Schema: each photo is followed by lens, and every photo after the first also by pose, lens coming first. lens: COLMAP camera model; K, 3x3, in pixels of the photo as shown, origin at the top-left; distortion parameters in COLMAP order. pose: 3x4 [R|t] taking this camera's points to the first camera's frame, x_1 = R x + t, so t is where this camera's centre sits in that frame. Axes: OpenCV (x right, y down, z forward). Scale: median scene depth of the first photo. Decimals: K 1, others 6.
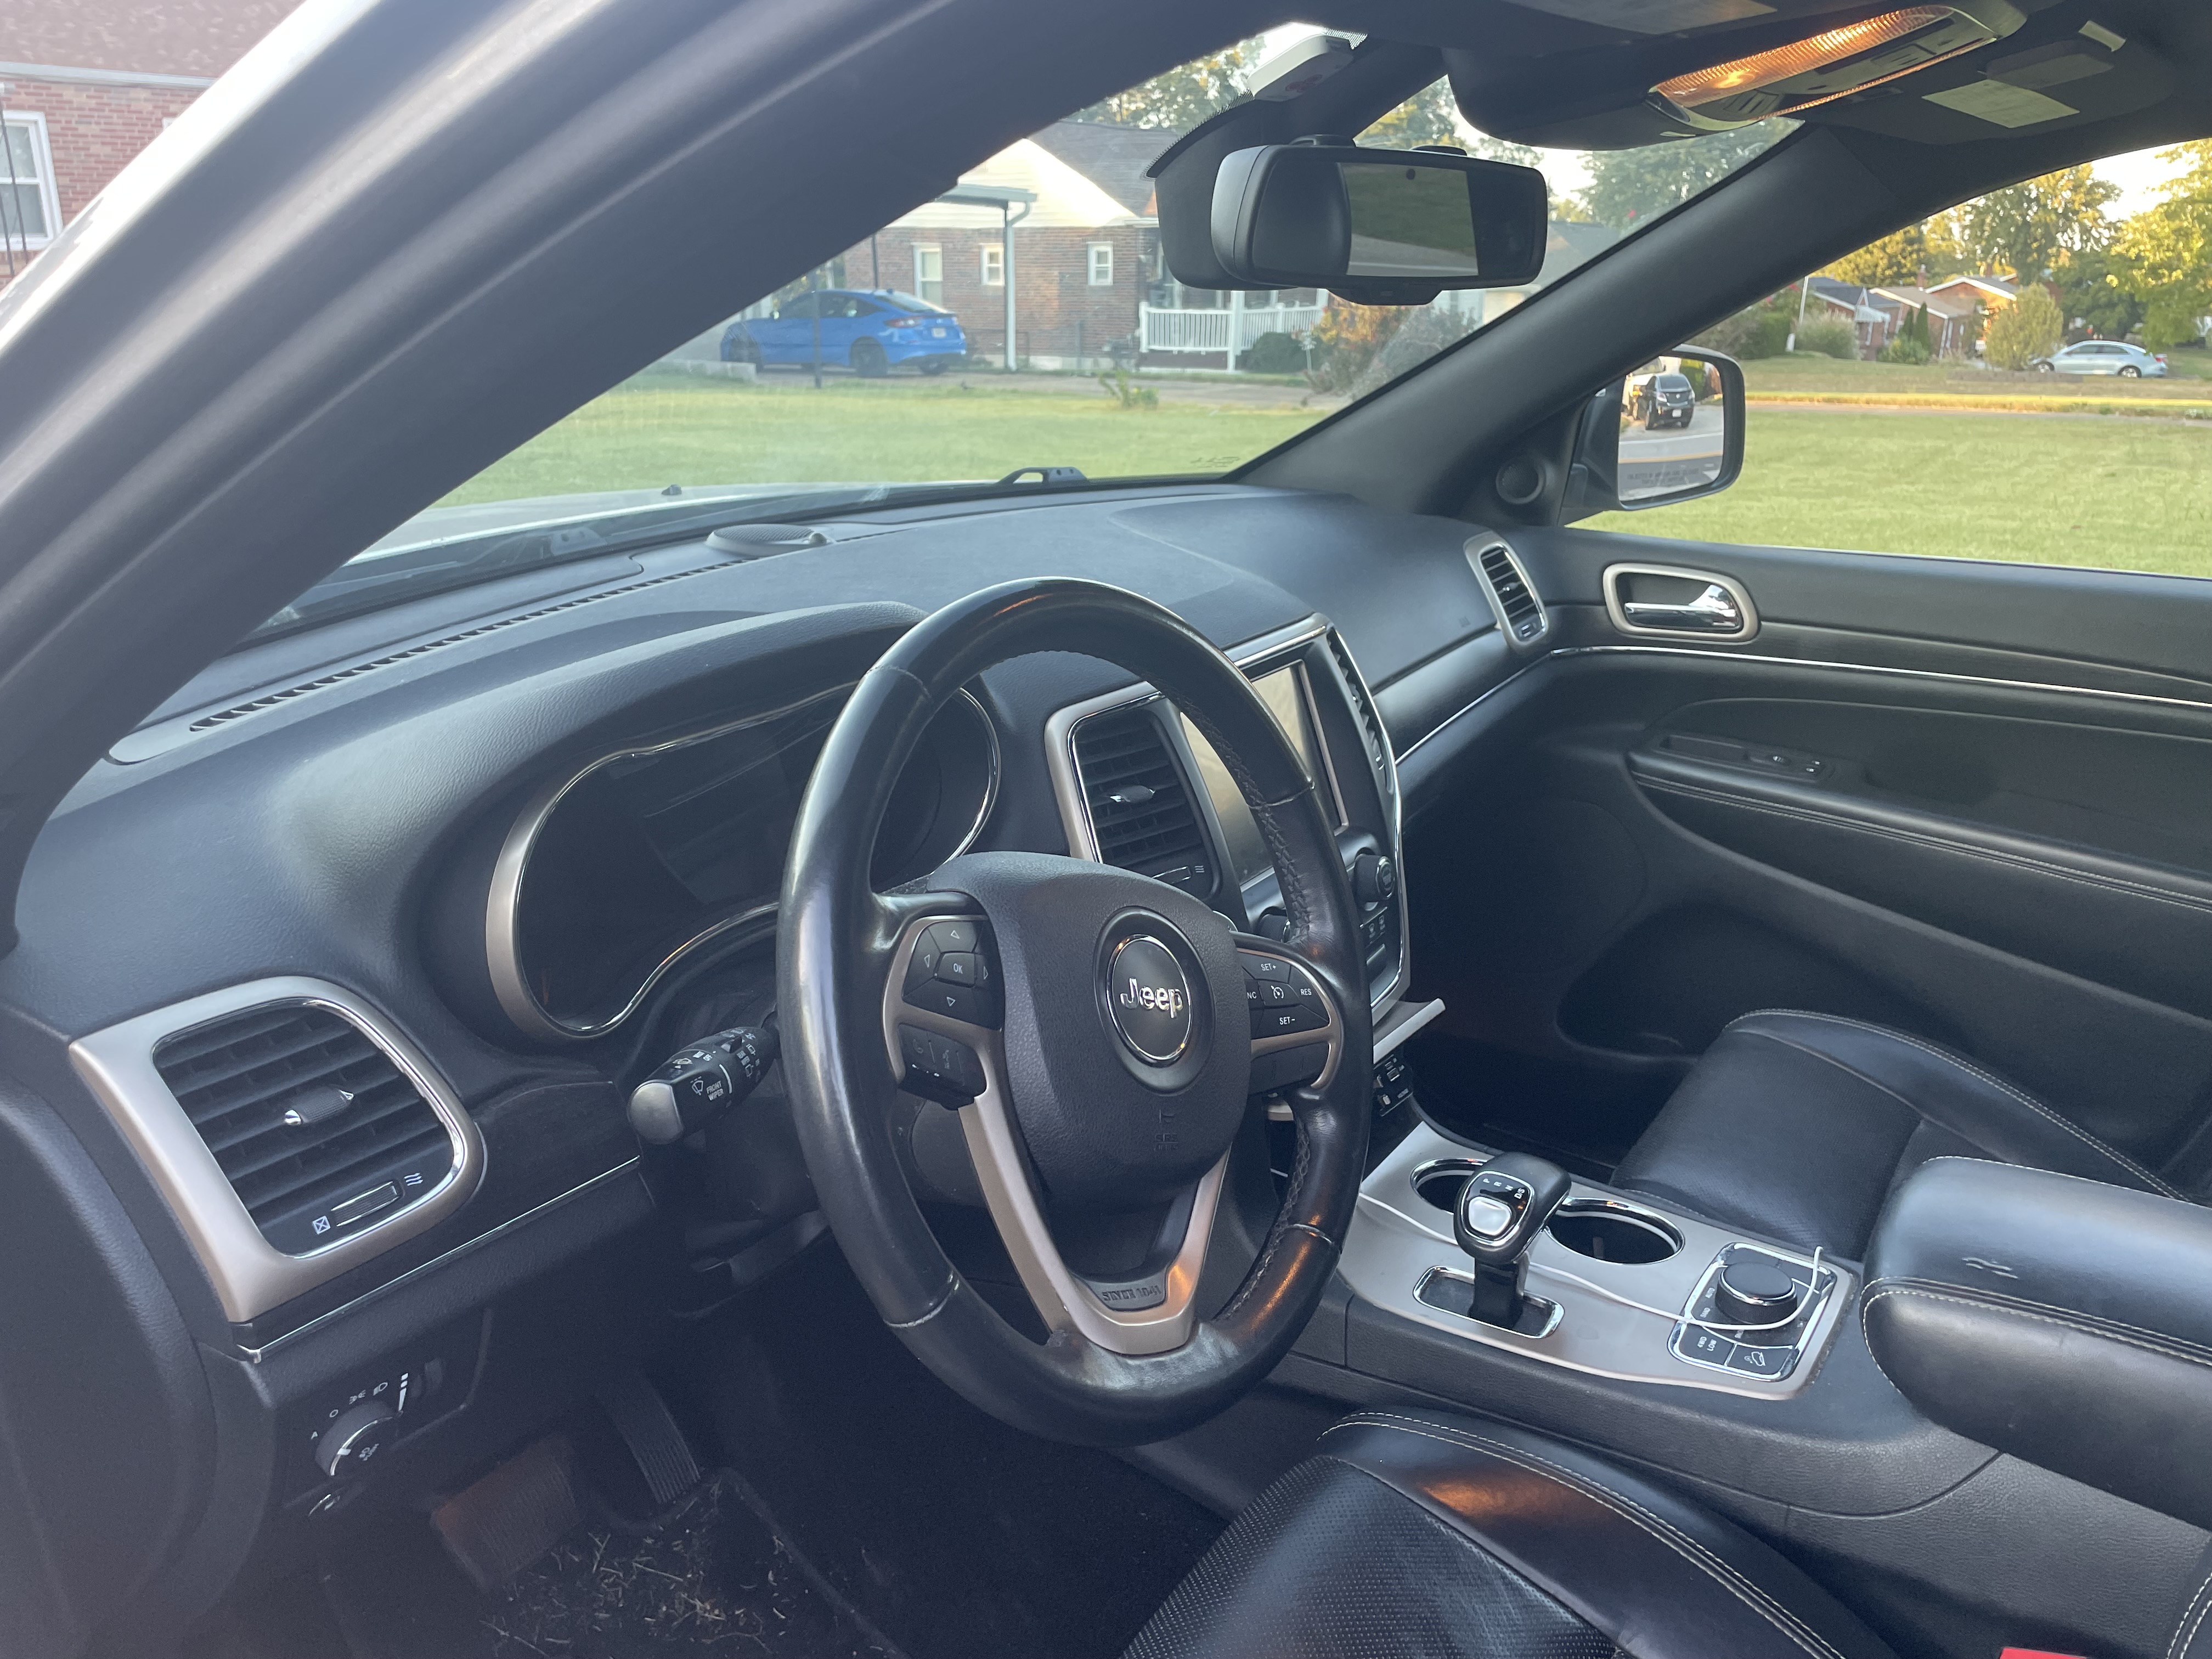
lens RADIAL K [[1681.9, 0, 1123.9], [0, 1681.9, 833.4], [0, 0, 1]] dist [0.080274, -0.109981]
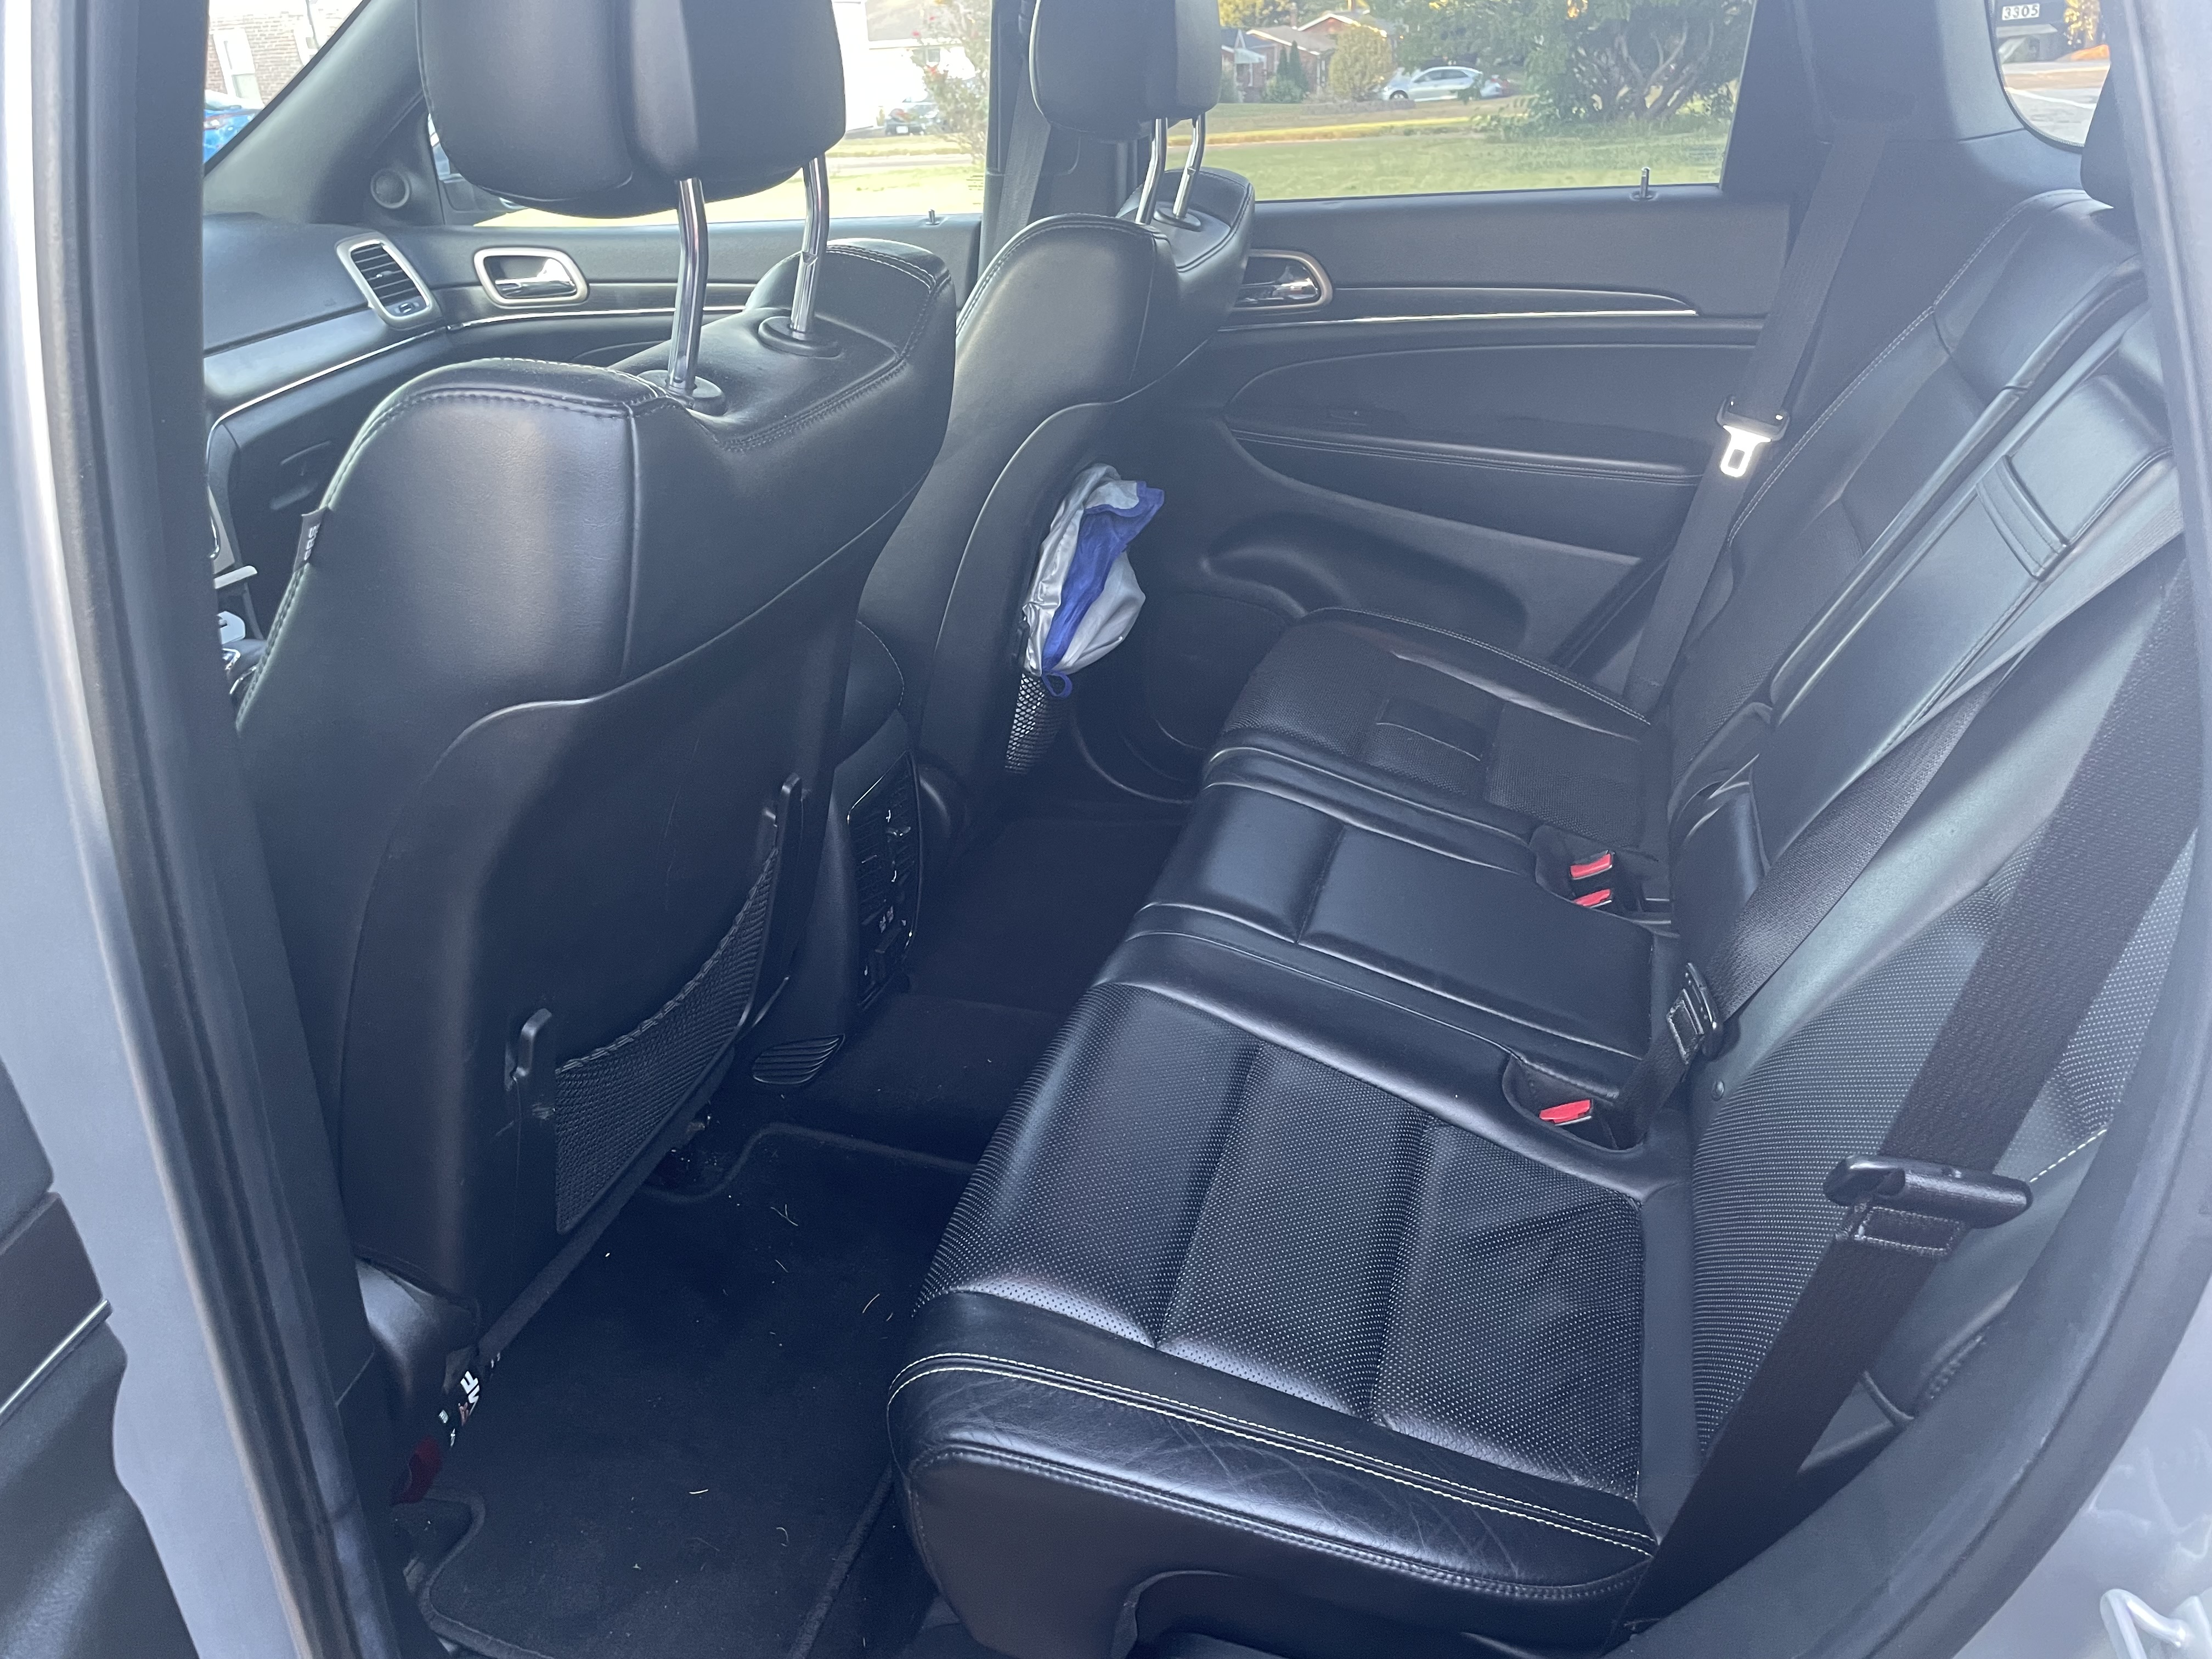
lens RADIAL K [[1681.9, 0, 1123.9], [0, 1681.9, 833.4], [0, 0, 1]] dist [0.080274, -0.109981]
pose [[0.946595, -0.186955, 0.262688, 0.056101], [0.154985, 0.978267, 0.137745, 0.027918], [-0.282732, -0.089676, 0.954998, -0.064496]]
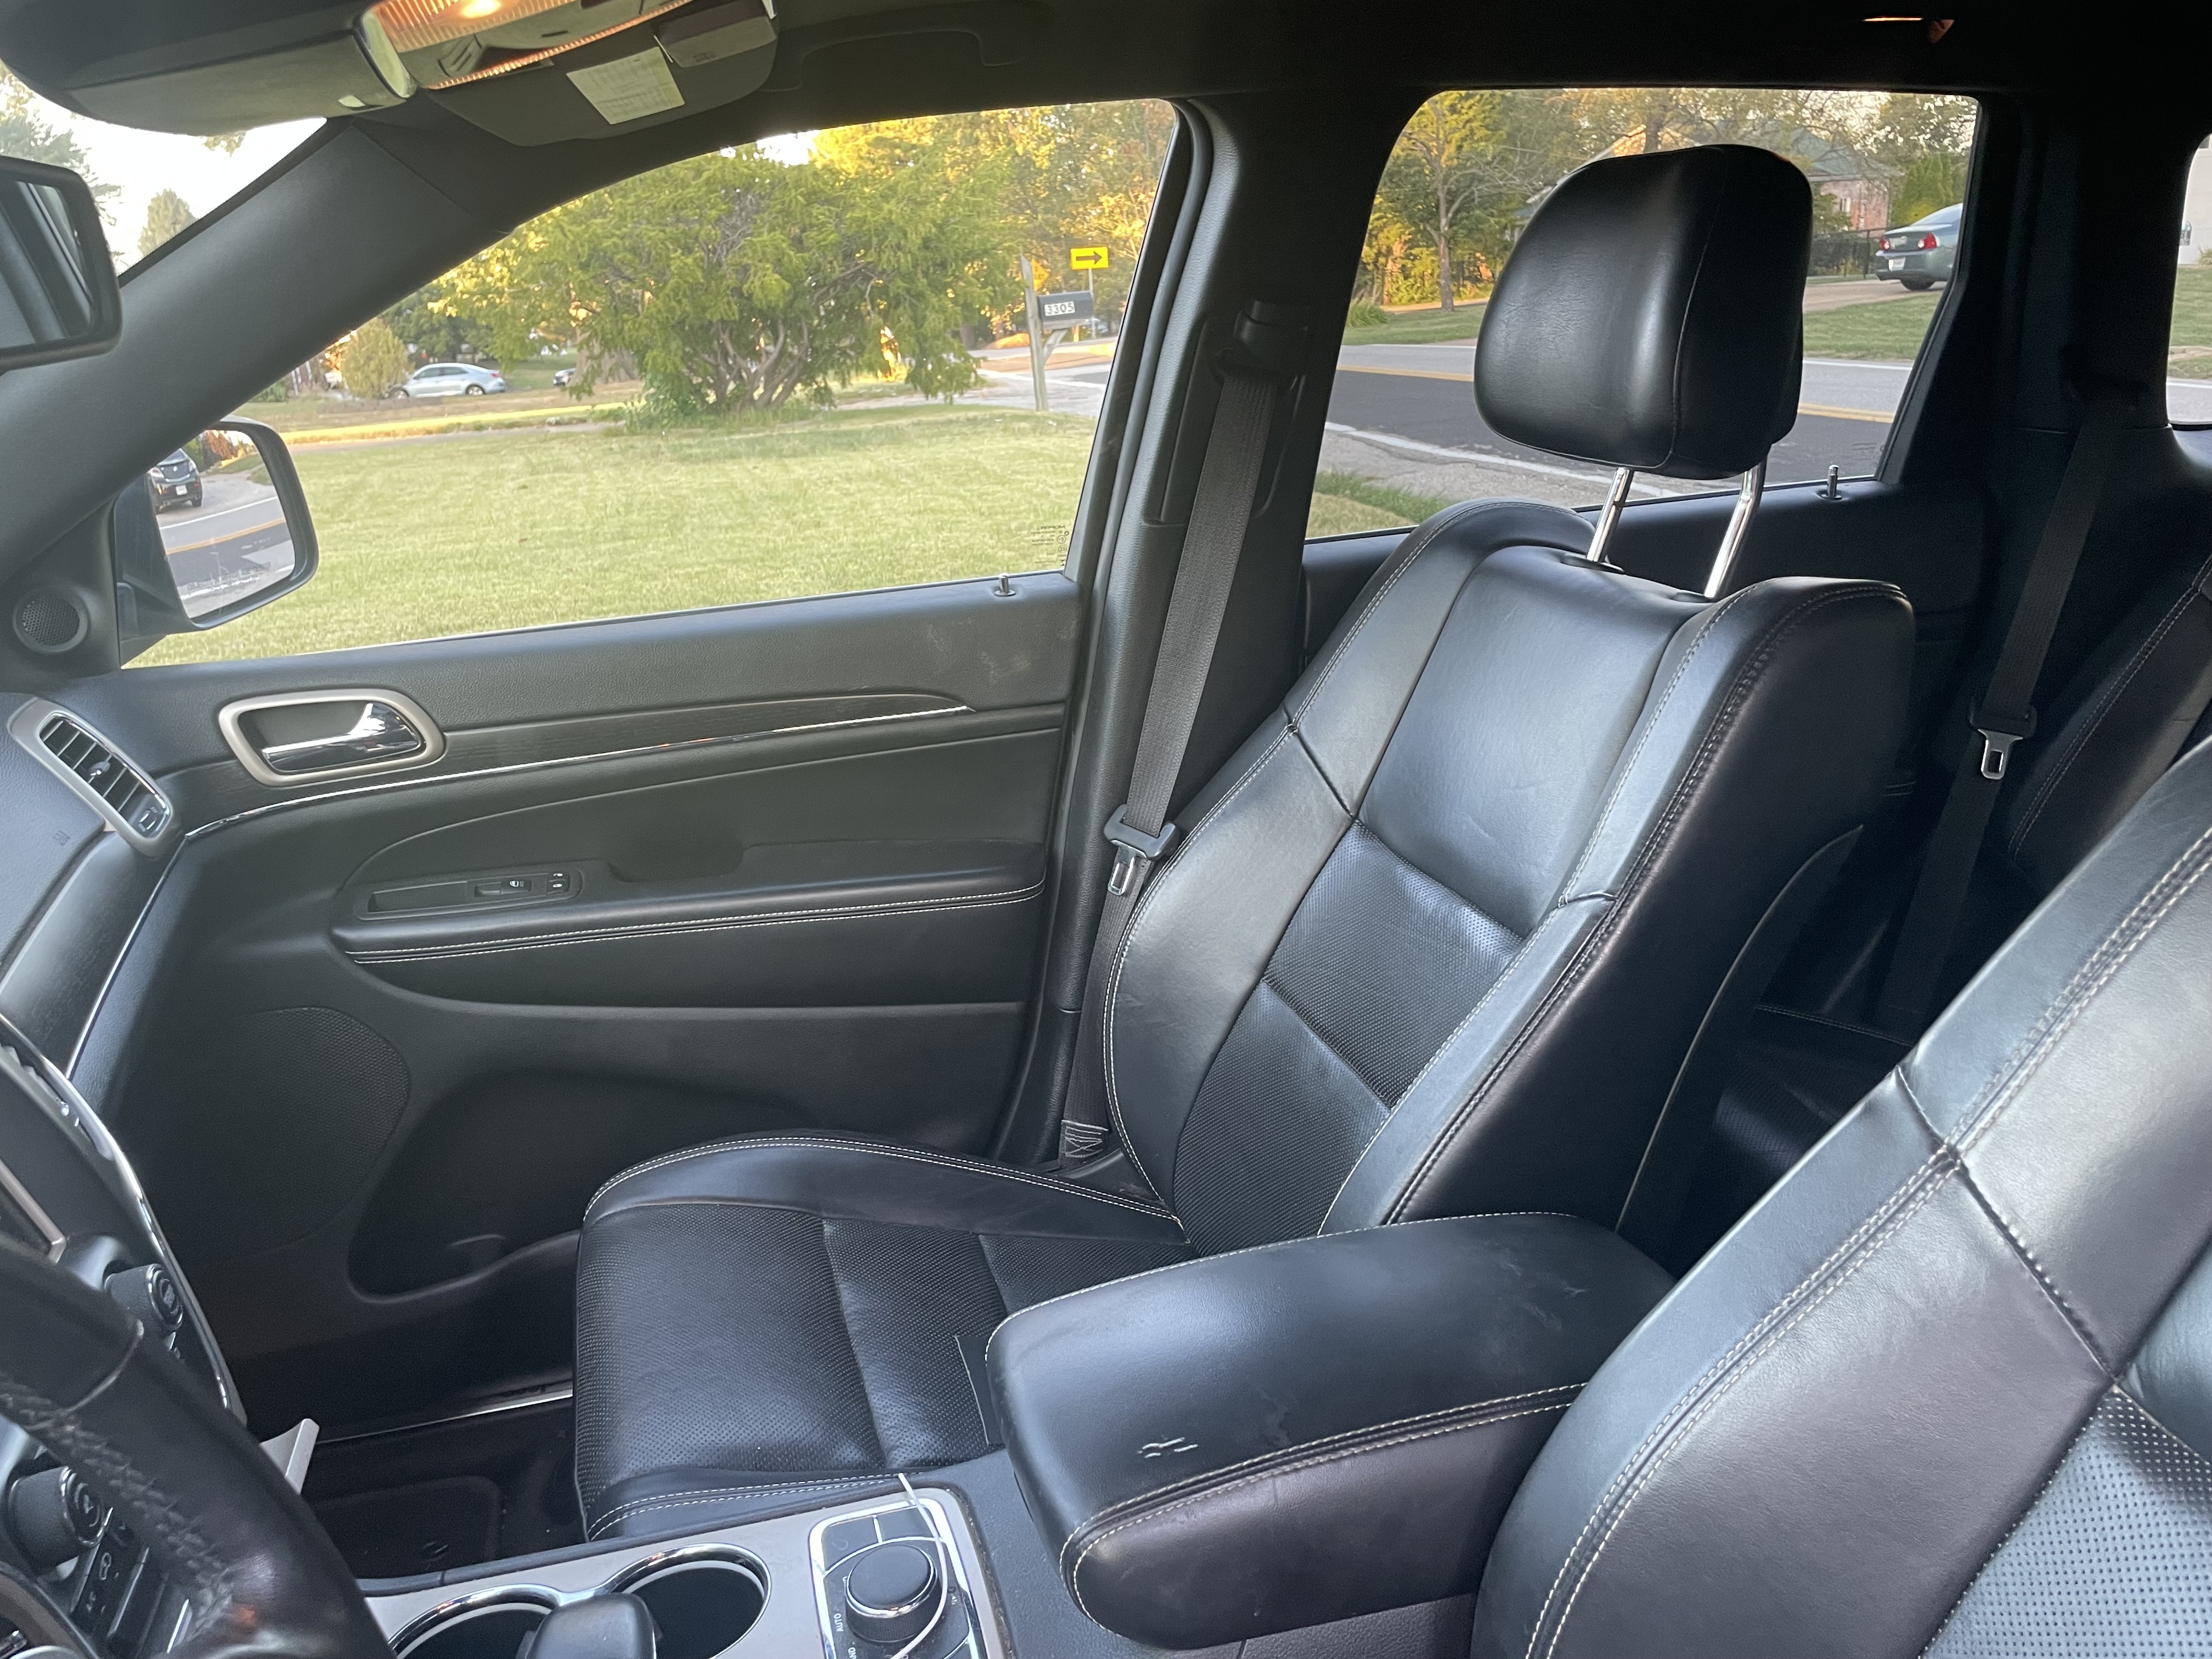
lens RADIAL K [[1678.5, 0, 1069.0], [0, 1678.5, 835.8], [0, 0, 1]] dist [0.071192, -0.083839]
pose [[0.657052, -0.283635, 0.698451, -0.001975], [0.296428, 0.949092, 0.106561, -0.012336], [-0.693119, 0.137024, 0.707680, 0.035695]]
